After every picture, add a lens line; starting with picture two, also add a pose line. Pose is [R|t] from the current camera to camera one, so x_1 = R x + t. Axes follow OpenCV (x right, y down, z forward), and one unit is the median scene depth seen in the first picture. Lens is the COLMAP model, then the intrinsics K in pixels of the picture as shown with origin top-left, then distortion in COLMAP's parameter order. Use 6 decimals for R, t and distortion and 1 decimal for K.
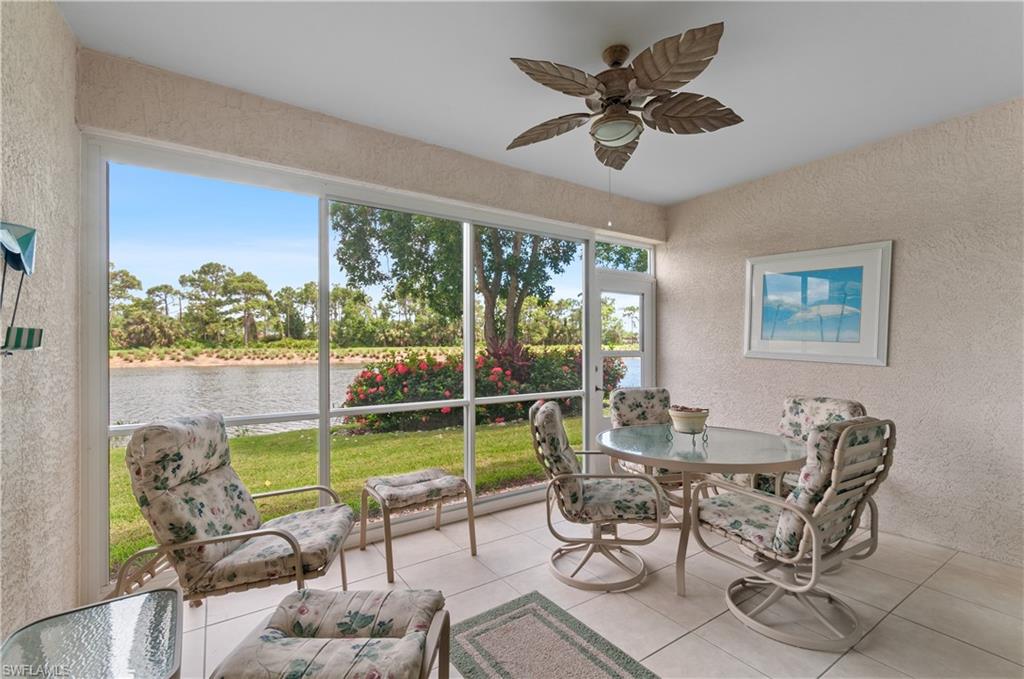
lens RADIAL K [[451.0, 0, 520.1], [0, 451.0, 350.3], [0, 0, 1]] dist [0.010123, -0.000105]
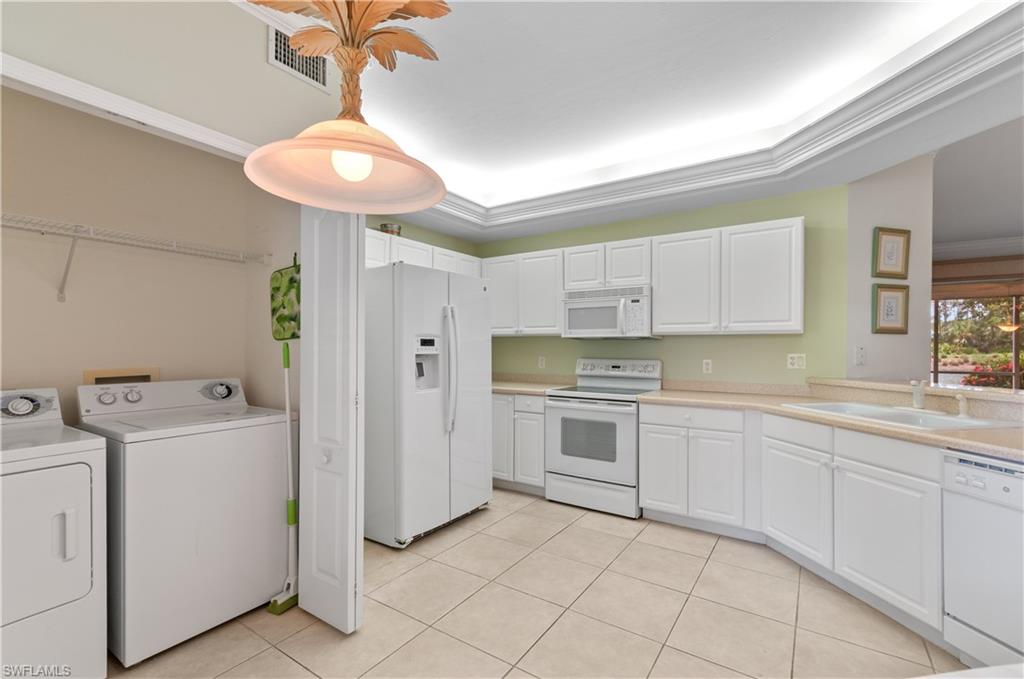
lens RADIAL K [[444.9, 0, 525.1], [0, 444.9, 349.3], [0, 0, 1]] dist [0.001544, 0.000138]
pose [[0.381500, 0.006032, -0.924349, 0.041134], [-0.015511, 0.999880, 0.000123, 0.001189], [0.924239, 0.014291, 0.381548, -0.086515]]
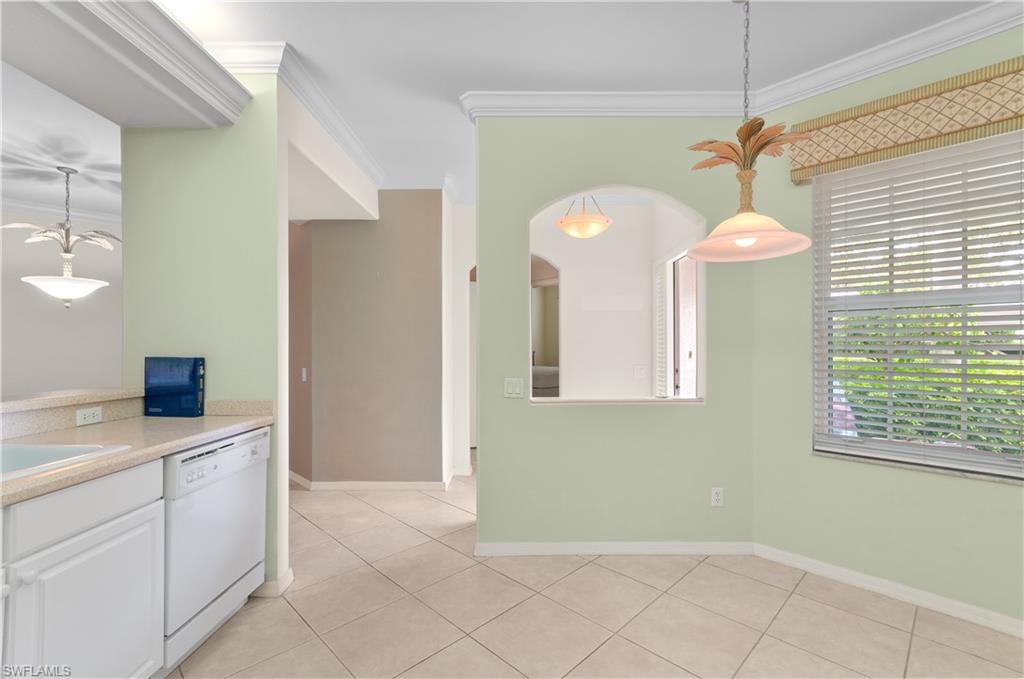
lens RADIAL K [[456.1, 0, 516.9], [0, 456.1, 342.3], [0, 0, 1]] dist [0.000852, -0.000077]
pose [[-0.193004, 0.009476, 0.981152, 0.010349], [0.012943, 0.999891, -0.007111, 0.001049], [-0.981113, 0.011327, -0.193106, -0.072401]]
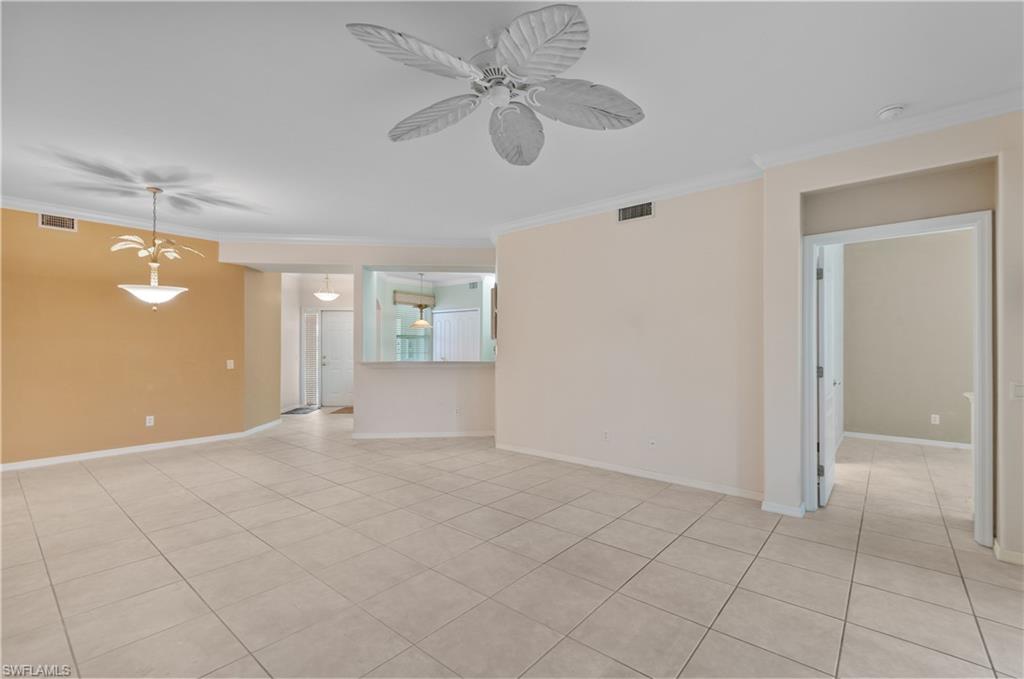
lens RADIAL K [[448.9, 0, 523.3], [0, 448.9, 345.5], [0, 0, 1]] dist [0.001719, 0.000044]
pose [[-0.957330, -0.003570, -0.288974, 0.035436], [-0.005771, 0.999960, 0.006764, 0.000135], [0.288939, 0.008143, -0.957313, 0.014145]]
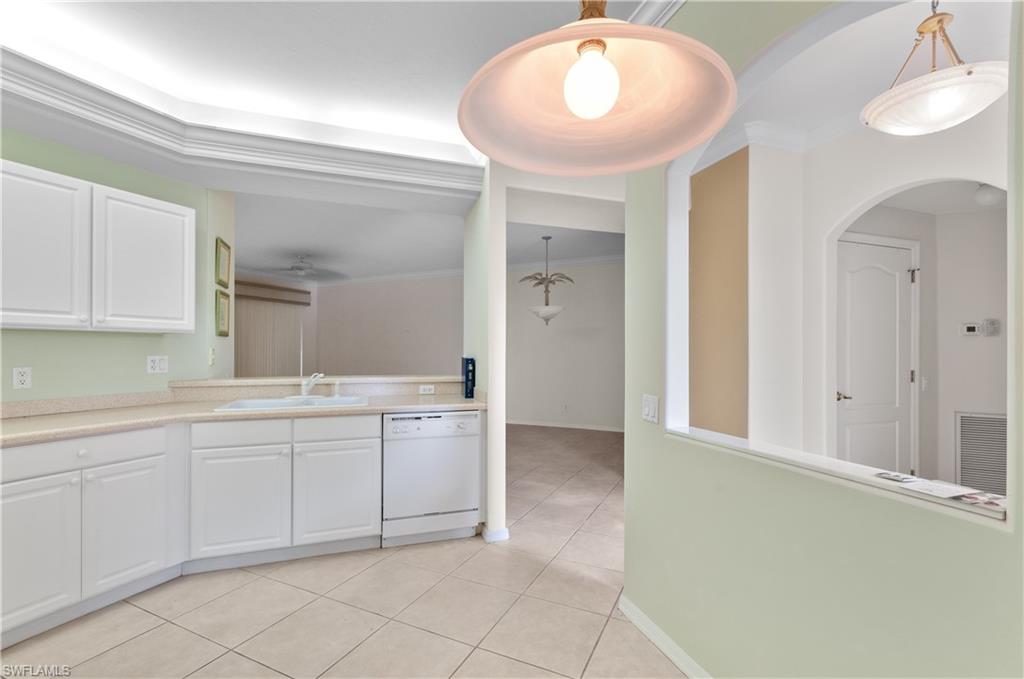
lens RADIAL K [[446.8, 0, 513.1], [0, 446.8, 345.7], [0, 0, 1]] dist [0.003521, -0.000137]
pose [[0.866875, 0.006928, 0.498478, 0.022961], [0.003241, 0.999804, -0.019531, 0.001202], [-0.498516, 0.018546, 0.866682, -0.092776]]
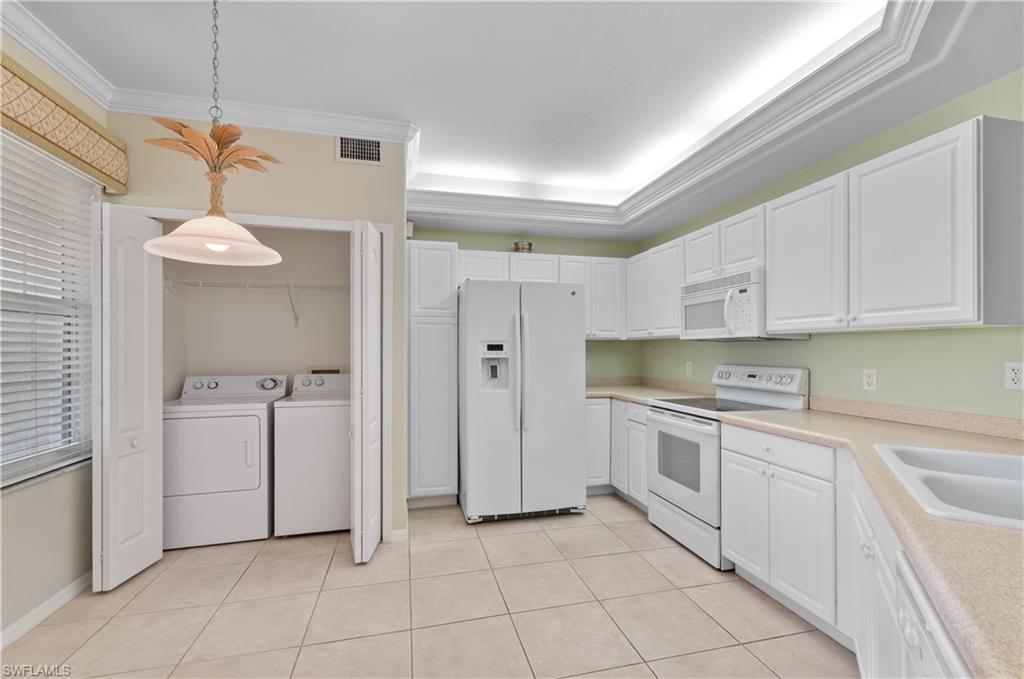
lens RADIAL K [[451.0, 0, 520.1], [0, 451.0, 350.3], [0, 0, 1]] dist [0.010123, -0.000105]
pose [[-0.337977, 0.001201, -0.941154, 0.042585], [-0.010946, 0.999927, 0.005207, 0.000842], [0.941091, 0.012062, -0.337939, -0.067264]]
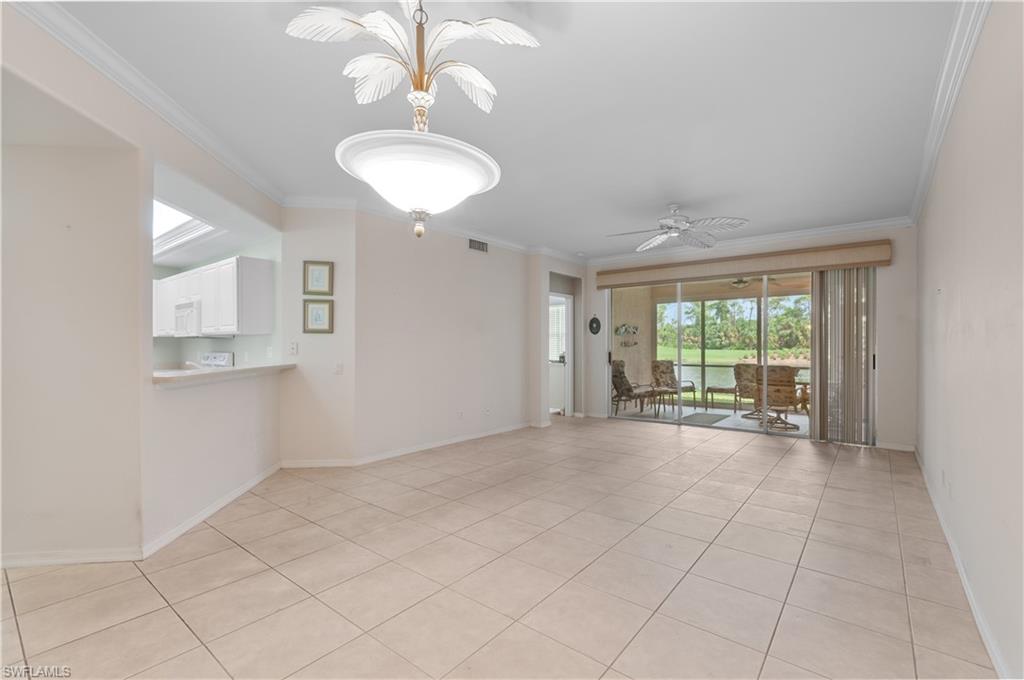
lens RADIAL K [[447.6, 0, 520.0], [0, 447.6, 346.8], [0, 0, 1]] dist [-0.000141, -0.000167]
pose [[0.306620, -0.000441, -0.951832, 0.074173], [-0.010308, 0.999940, -0.003783, 0.001041], [0.951776, 0.010971, 0.306597, -0.042207]]
